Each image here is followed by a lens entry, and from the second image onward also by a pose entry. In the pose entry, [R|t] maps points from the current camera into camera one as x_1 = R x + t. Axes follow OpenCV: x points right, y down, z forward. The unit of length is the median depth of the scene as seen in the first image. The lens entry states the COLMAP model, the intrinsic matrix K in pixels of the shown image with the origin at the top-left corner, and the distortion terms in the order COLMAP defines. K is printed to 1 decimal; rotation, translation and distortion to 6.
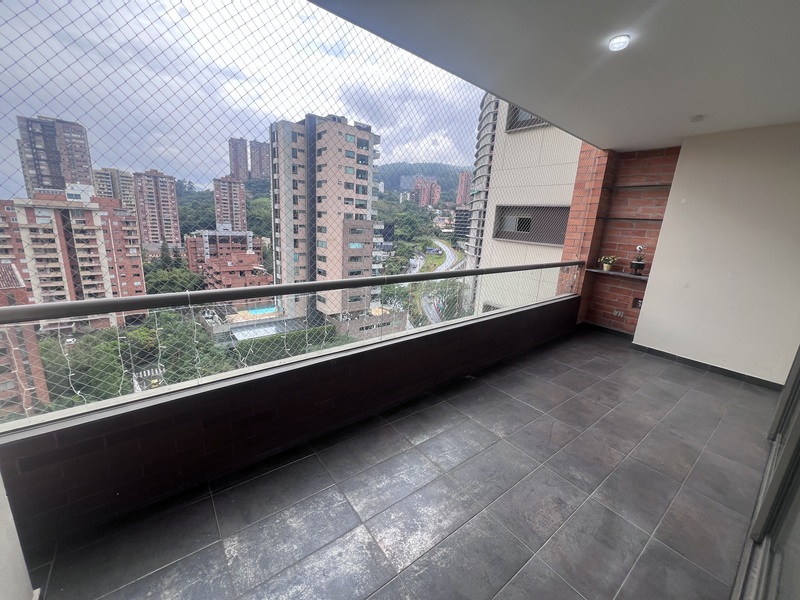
lens RADIAL K [[320.4, 0, 397.5], [0, 320.4, 298.3], [0, 0, 1]] dist [-0.001107, 0.000256]
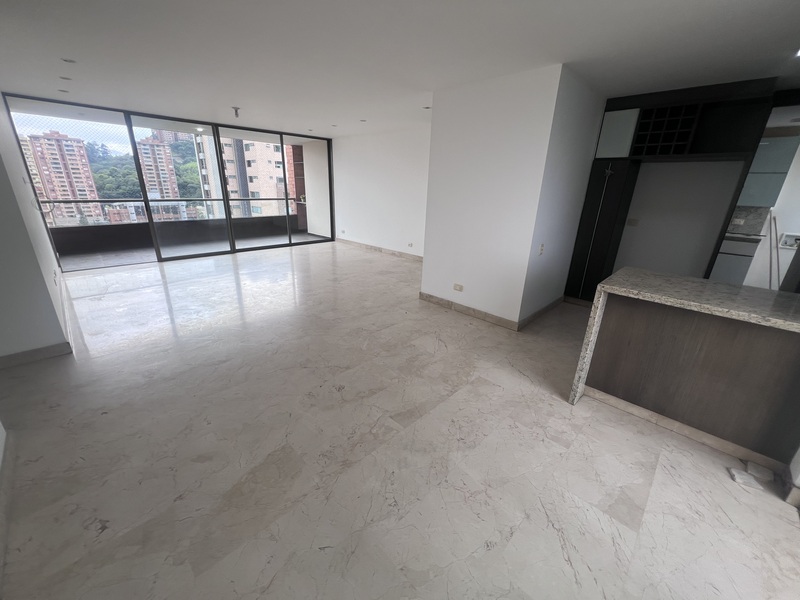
lens RADIAL K [[320.4, 0, 399.7], [0, 320.4, 299.1], [0, 0, 1]] dist [-0.001107, 0.000256]
pose [[0.989092, -0.076021, 0.126170, 0.047632], [0.061664, 0.991561, 0.114036, 0.017537], [-0.133774, -0.105011, 0.985432, -0.063498]]
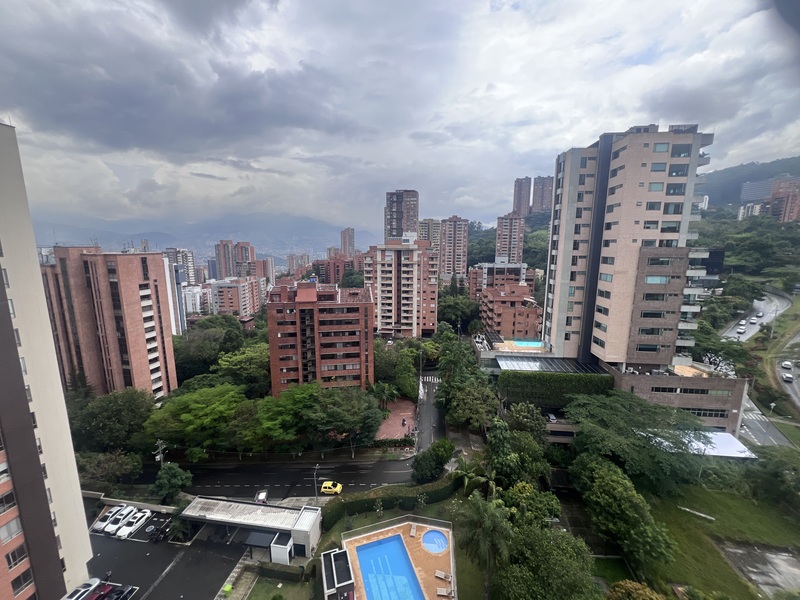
lens RADIAL K [[320.4, 0, 398.5], [0, 320.4, 297.9], [0, 0, 1]] dist [-0.001107, 0.000256]
pose [[0.699782, 0.062204, -0.711643, -0.010488], [-0.131363, 0.990419, -0.042602, -0.005365], [0.702175, 0.123296, 0.701248, 0.017953]]
